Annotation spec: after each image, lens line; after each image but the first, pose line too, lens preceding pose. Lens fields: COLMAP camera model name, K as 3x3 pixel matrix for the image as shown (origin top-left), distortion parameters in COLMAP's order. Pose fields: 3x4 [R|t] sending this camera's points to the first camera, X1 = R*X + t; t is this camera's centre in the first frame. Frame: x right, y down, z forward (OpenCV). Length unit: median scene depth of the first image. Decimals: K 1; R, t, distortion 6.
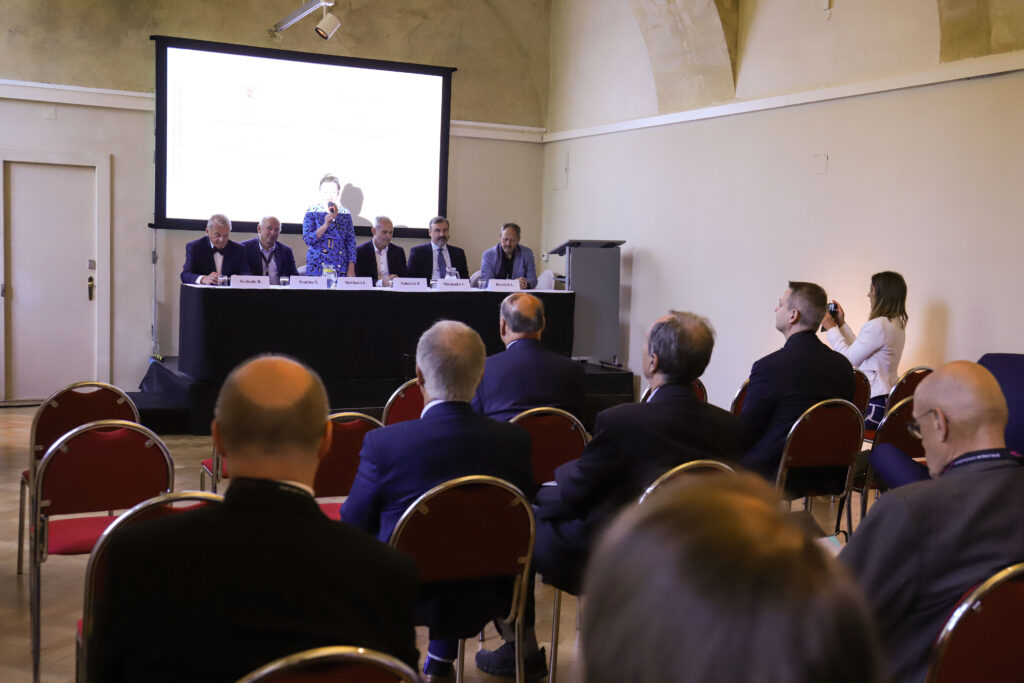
lens RADIAL K [[1109.0, 0, 512.0], [0, 1109.0, 341.5], [0, 0, 1]] dist [-0.000034, 0.035686]
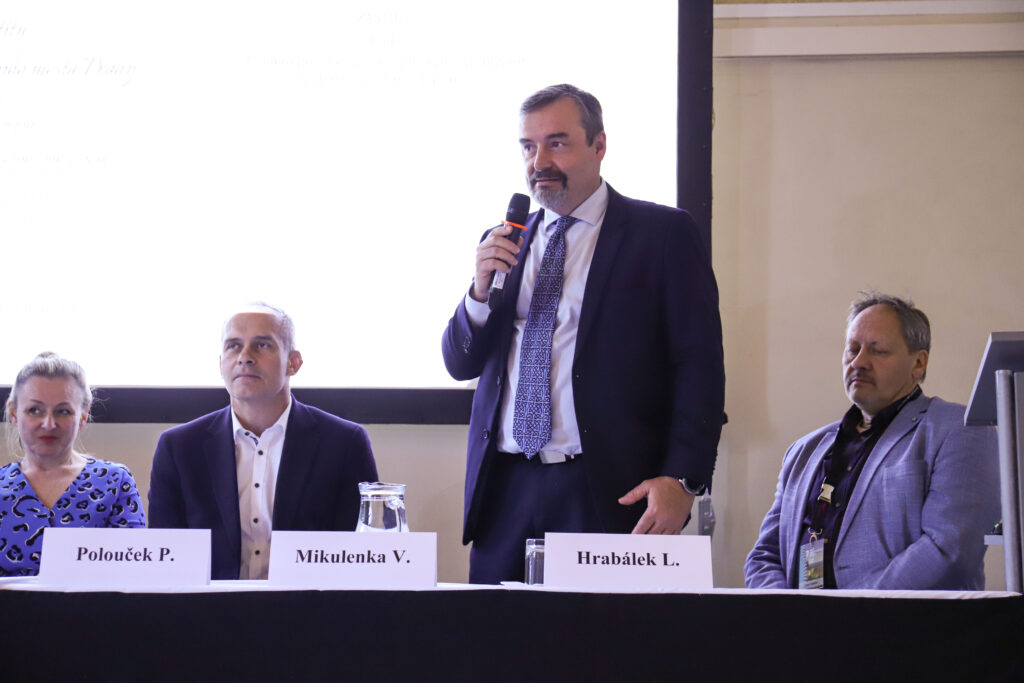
lens RADIAL K [[1917.1, 0, 512.0], [0, 1917.1, 341.5], [0, 0, 1]] dist [0.143011, -0.034564]
pose [[0.861786, -0.084135, -0.500247, 0.148707], [-0.028762, 0.976459, -0.213778, -0.013717], [0.506457, 0.198619, 0.839078, 0.657766]]
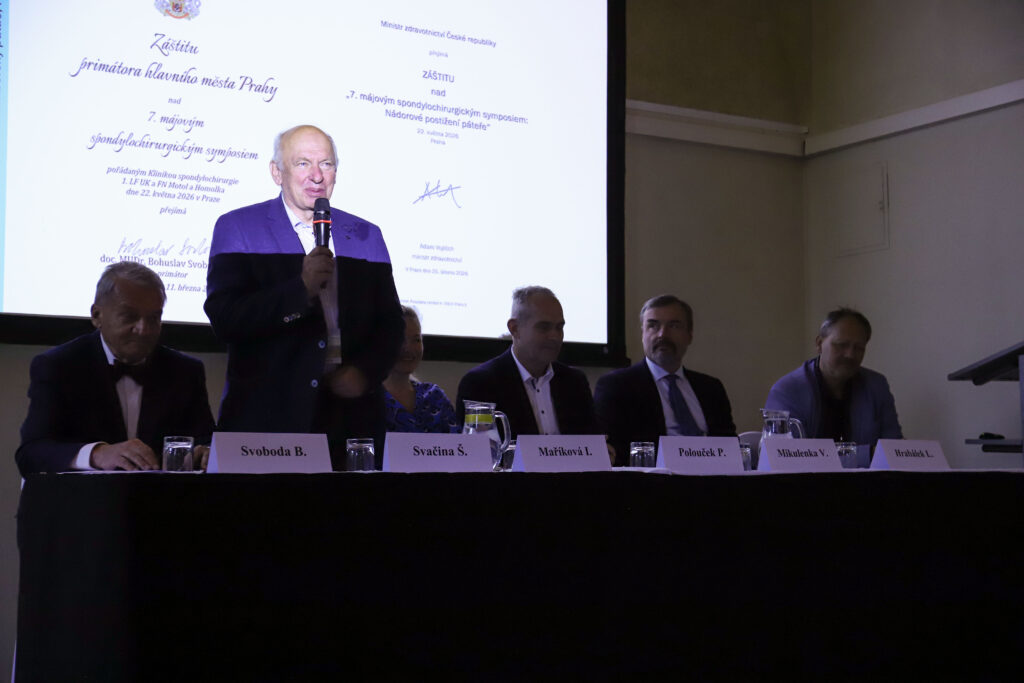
lens RADIAL K [[1538.3, 0, 512.0], [0, 1538.3, 341.5], [0, 0, 1]] dist [0.043498, 0.148945]
pose [[0.994751, -0.027021, 0.098695, -0.180318], [0.043159, 0.985308, -0.165243, -0.008512], [-0.092780, 0.168635, 0.981302, 0.482099]]
